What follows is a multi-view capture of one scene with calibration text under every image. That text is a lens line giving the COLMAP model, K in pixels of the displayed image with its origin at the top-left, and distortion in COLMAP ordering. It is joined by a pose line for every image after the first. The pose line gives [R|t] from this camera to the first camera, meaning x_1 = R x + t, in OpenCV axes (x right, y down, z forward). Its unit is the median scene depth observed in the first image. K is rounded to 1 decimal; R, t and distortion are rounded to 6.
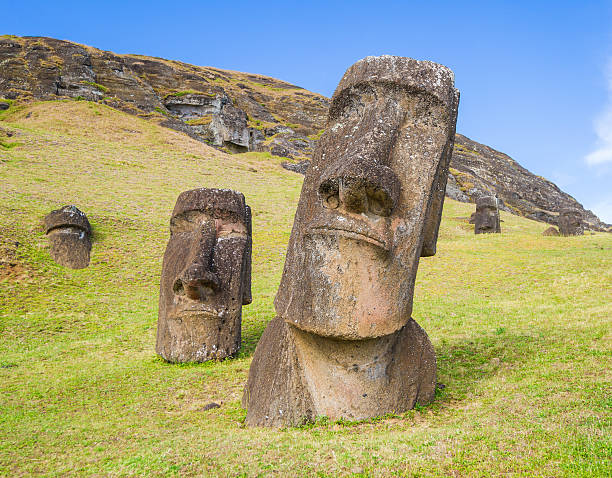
lens RADIAL K [[574.5, 0, 320.6], [0, 574.5, 237.7], [0, 0, 1]] dist [-0.001578, 0.024131]
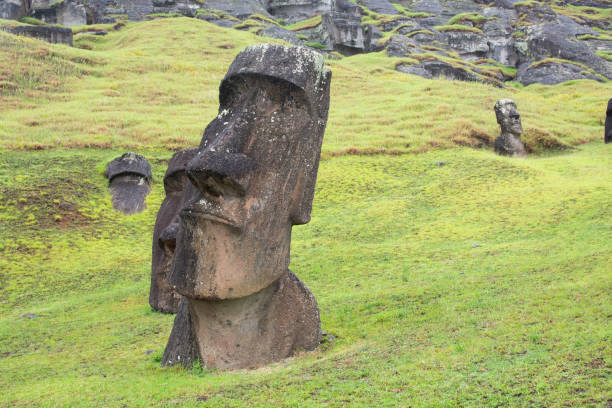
lens RADIAL K [[687.4, 0, 306.0], [0, 687.4, 204.0], [0, 0, 1]] dist [0.003173, 0.008590]
pose [[0.965335, -0.047662, -0.256625, 0.547509], [0.068347, 0.995039, 0.072295, -0.105017], [0.251906, -0.087328, 0.963804, -0.298504]]
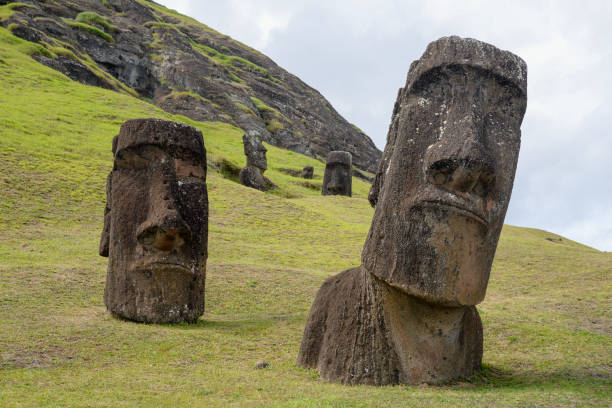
lens RADIAL K [[783.7, 0, 306.0], [0, 783.7, 204.0], [0, 0, 1]] dist [0.210840, 0.010123]
pose [[0.937353, 0.109824, 0.330618, -0.638254], [-0.119315, 0.992820, 0.008484, 0.002806], [-0.327313, -0.047400, 0.943726, -0.290247]]
